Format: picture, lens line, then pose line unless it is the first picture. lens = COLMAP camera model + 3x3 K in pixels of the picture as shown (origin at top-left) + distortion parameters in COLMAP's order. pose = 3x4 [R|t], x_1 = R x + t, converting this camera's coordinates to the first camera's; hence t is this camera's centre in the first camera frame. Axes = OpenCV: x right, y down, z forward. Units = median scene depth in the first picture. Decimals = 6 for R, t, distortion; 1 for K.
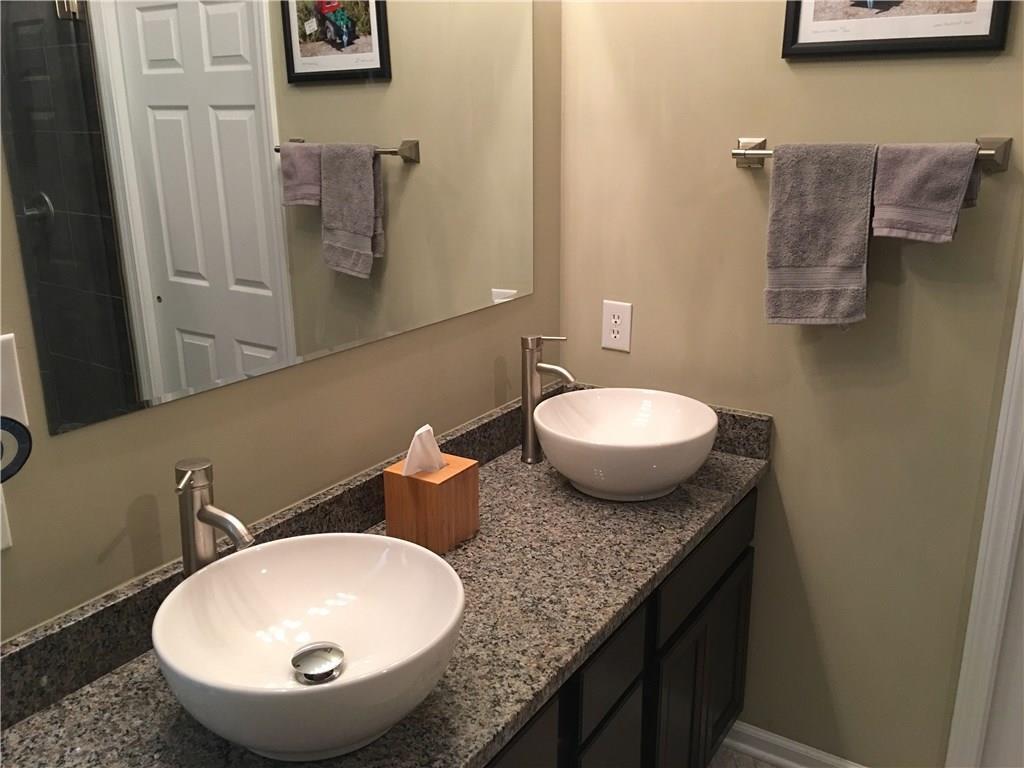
lens RADIAL K [[866.4, 0, 505.9], [0, 866.4, 378.5], [0, 0, 1]] dist [0.076809, -0.091143]
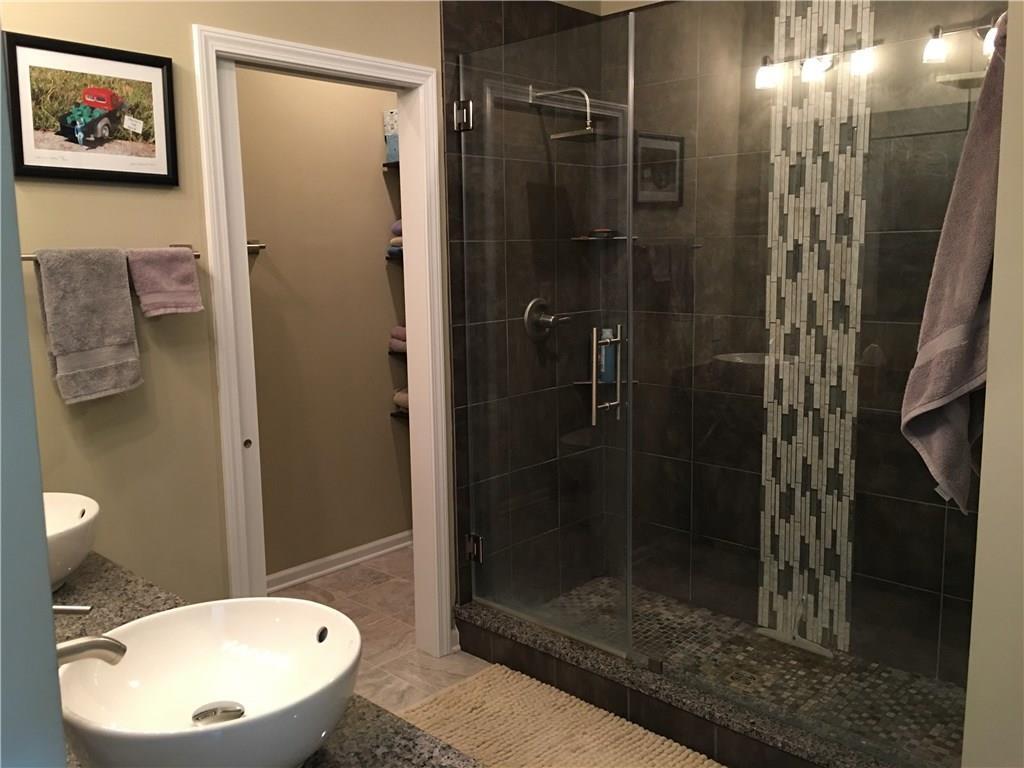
lens RADIAL K [[866.4, 0, 505.9], [0, 866.4, 378.5], [0, 0, 1]] dist [0.076809, -0.091143]
pose [[0.191638, -0.144784, 0.970728, -0.721159], [0.284416, 0.954812, 0.086262, -0.034069], [-0.939352, 0.259559, 0.224157, 0.222916]]
